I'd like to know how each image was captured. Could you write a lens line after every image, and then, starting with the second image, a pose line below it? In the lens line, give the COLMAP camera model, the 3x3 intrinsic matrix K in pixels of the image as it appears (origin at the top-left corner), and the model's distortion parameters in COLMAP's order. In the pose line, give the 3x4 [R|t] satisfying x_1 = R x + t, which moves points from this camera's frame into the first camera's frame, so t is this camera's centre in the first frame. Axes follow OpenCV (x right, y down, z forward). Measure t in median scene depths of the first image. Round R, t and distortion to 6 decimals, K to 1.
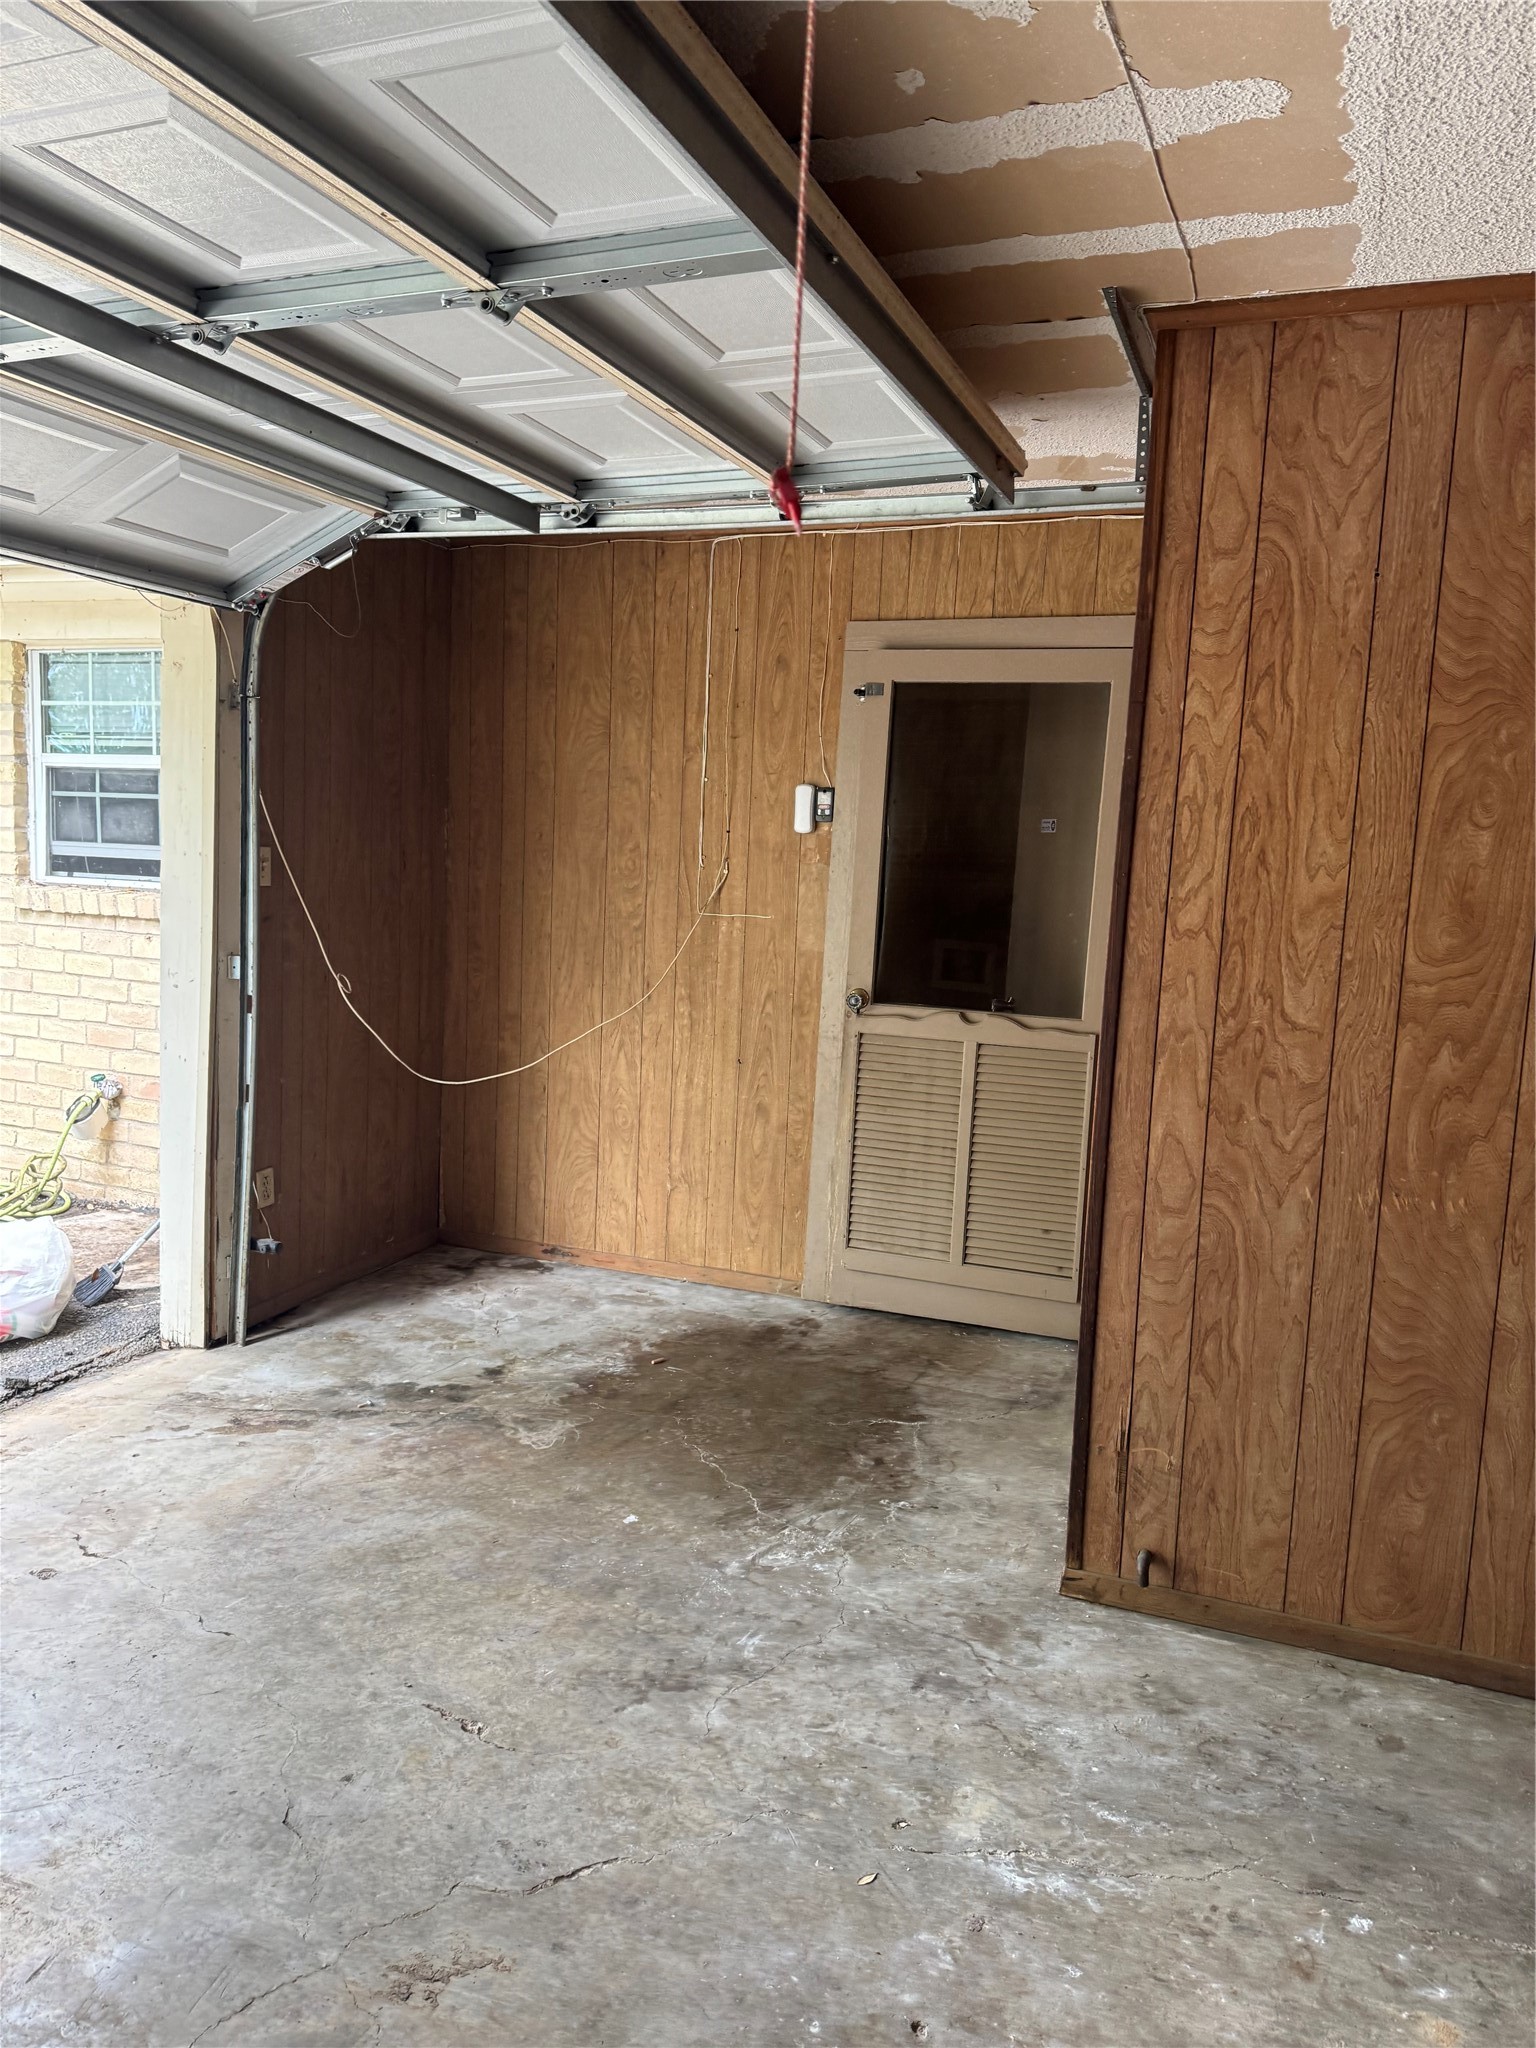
lens RADIAL K [[1424.2, 0, 766.8], [0, 1424.2, 1006.5], [0, 0, 1]] dist [0.105262, -0.207614]
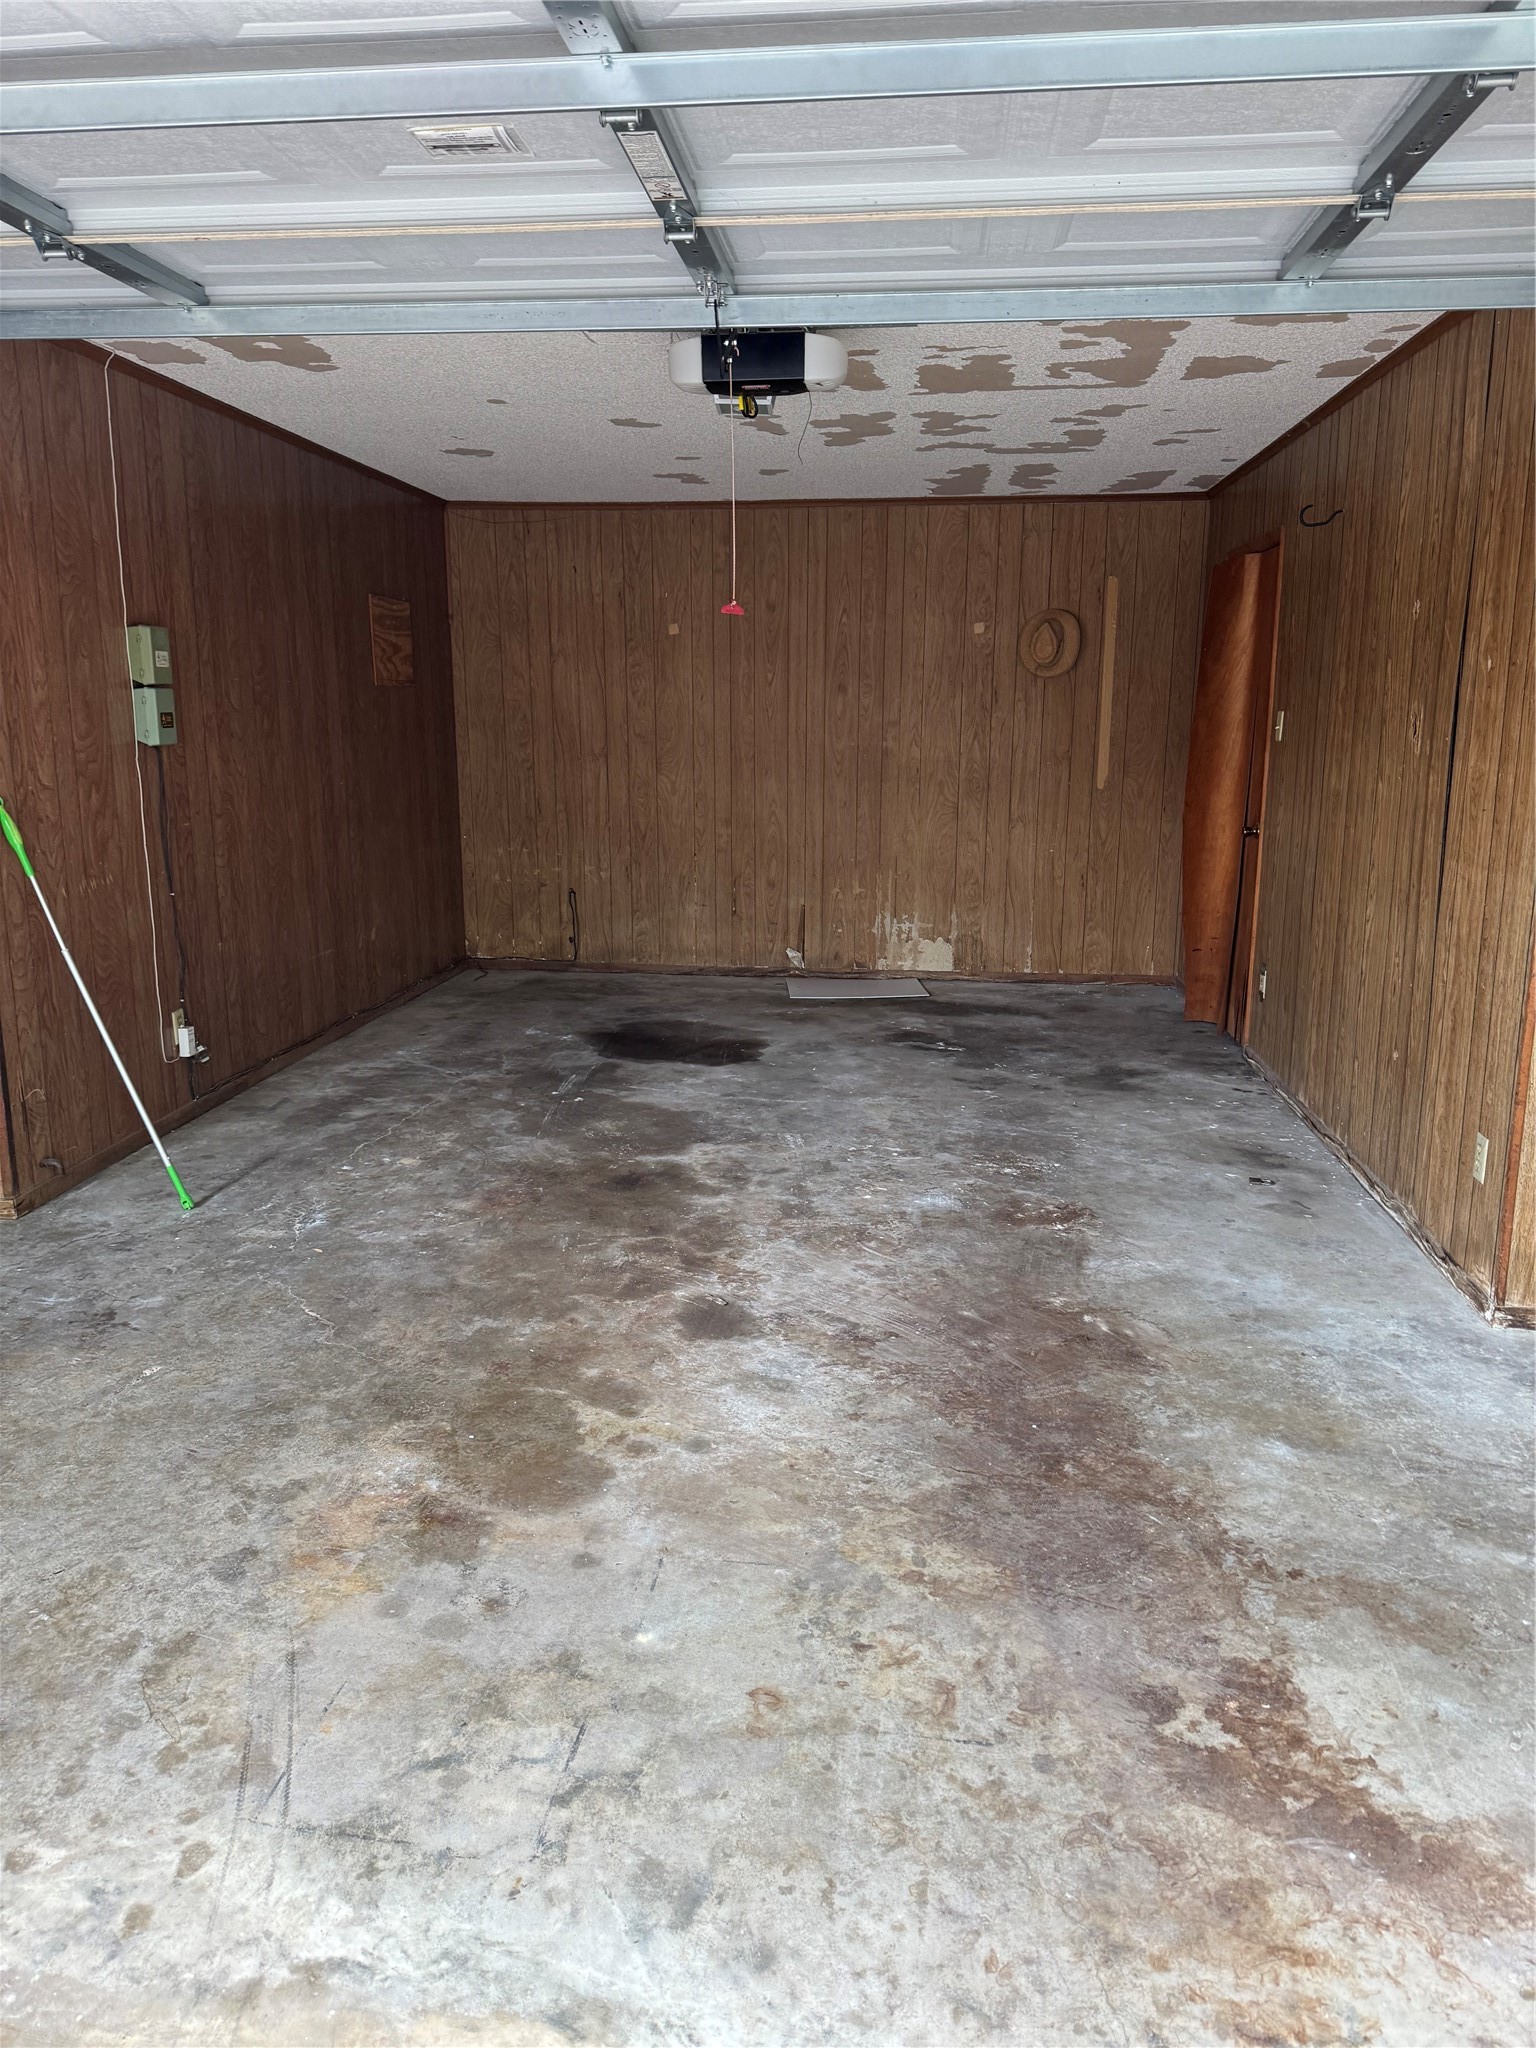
lens RADIAL K [[1438.6, 0, 767.5], [0, 1438.6, 1015.7], [0, 0, 1]] dist [0.108593, -0.101835]
pose [[-0.261735, -0.245391, 0.933423, -1.113174], [0.093616, 0.956122, 0.277609, -0.094776], [-0.960589, 0.160044, -0.227278, 0.520662]]
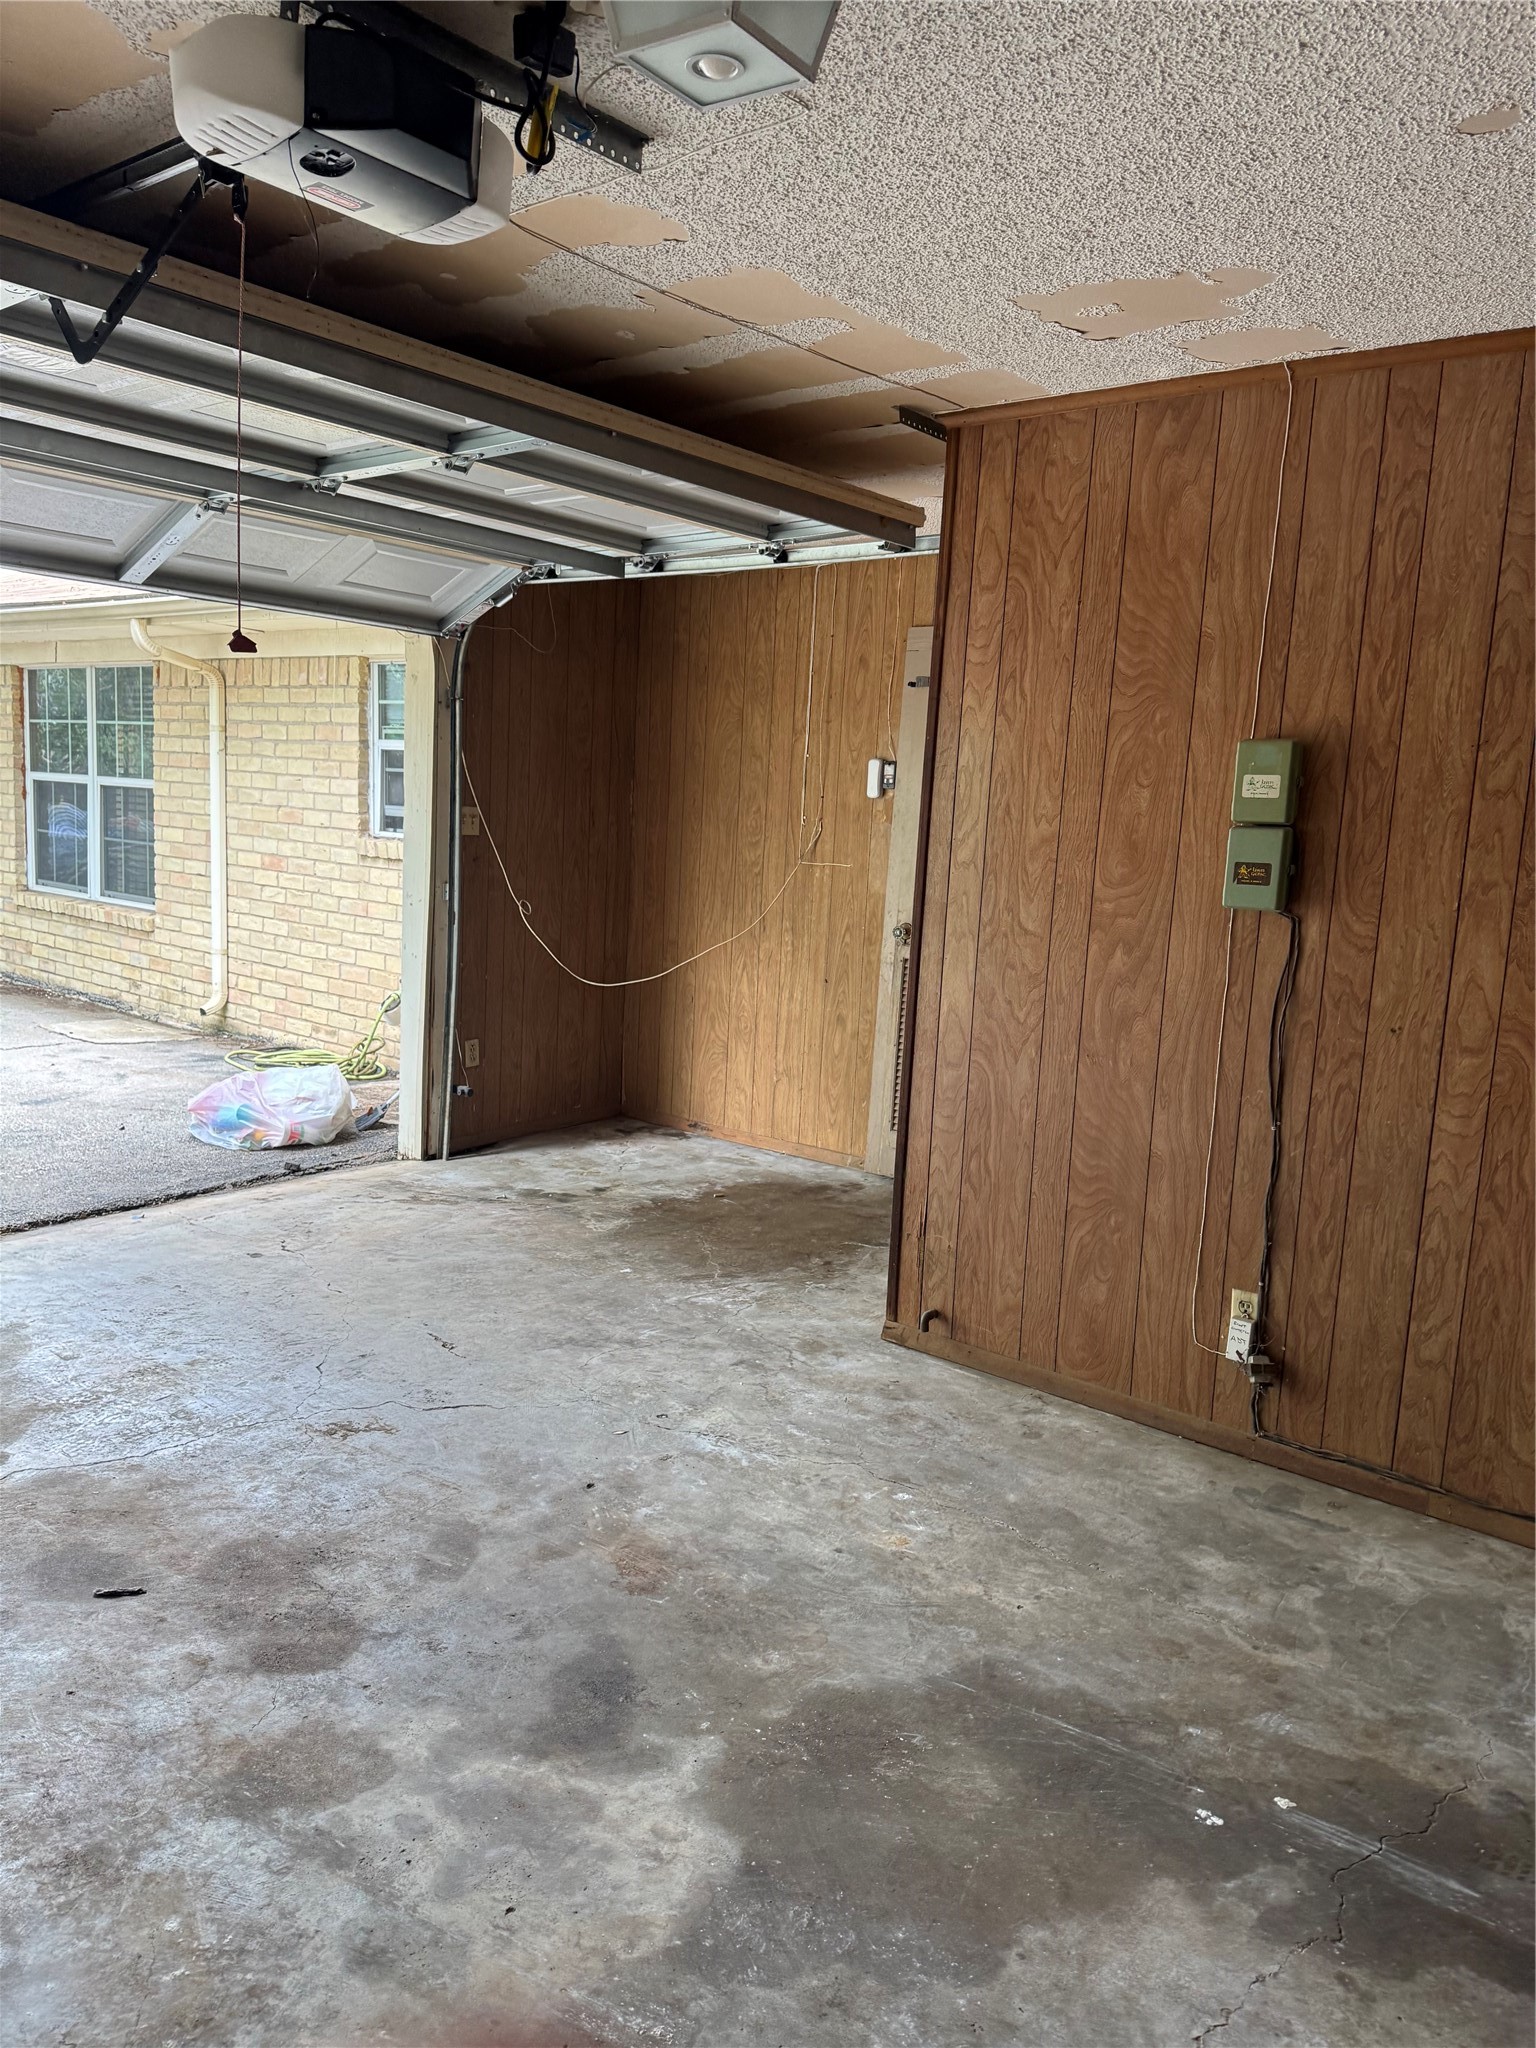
lens RADIAL K [[1438.6, 0, 767.5], [0, 1438.6, 1015.7], [0, 0, 1]] dist [0.108593, -0.101835]
pose [[0.954260, 0.046646, -0.295316, 0.436656], [-0.041120, 0.998844, 0.024896, 0.056272], [0.296136, -0.011614, 0.955075, -0.324806]]
